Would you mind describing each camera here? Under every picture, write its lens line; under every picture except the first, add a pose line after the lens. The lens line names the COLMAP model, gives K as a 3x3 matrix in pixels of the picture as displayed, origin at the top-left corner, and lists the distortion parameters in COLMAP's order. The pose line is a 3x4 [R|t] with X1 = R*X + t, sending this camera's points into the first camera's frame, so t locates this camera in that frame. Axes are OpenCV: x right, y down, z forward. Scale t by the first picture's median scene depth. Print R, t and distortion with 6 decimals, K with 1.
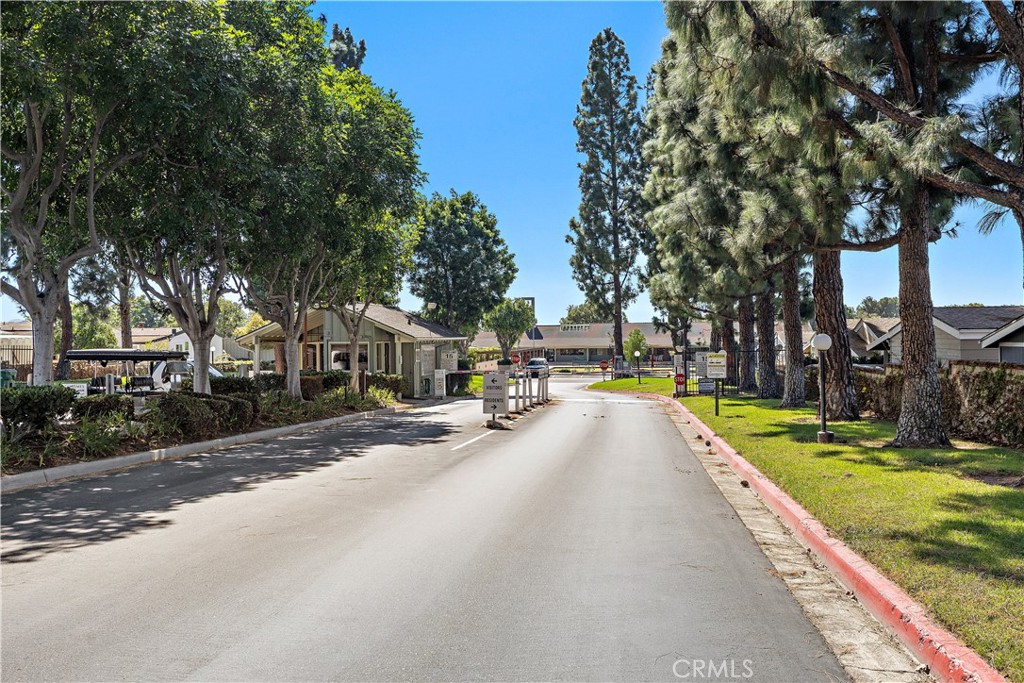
lens RADIAL K [[1024.4, 0, 512.0], [0, 1024.4, 341.5], [0, 0, 1]] dist [-0.002922, -0.001871]
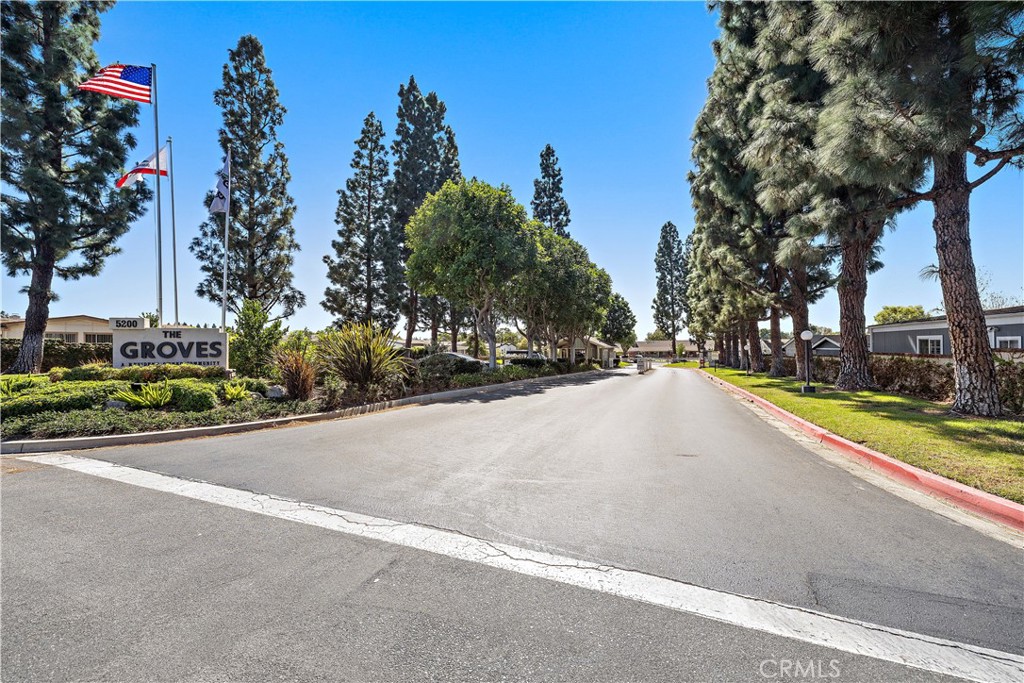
lens RADIAL K [[429.3, 0, 512.0], [0, 429.3, 341.5], [0, 0, 1]] dist [0.002856, 0.000288]
pose [[0.968518, -0.002458, -0.248930, -0.017739], [-0.001529, 0.999874, -0.015822, 0.000524], [0.248937, 0.015704, 0.968392, -0.102972]]
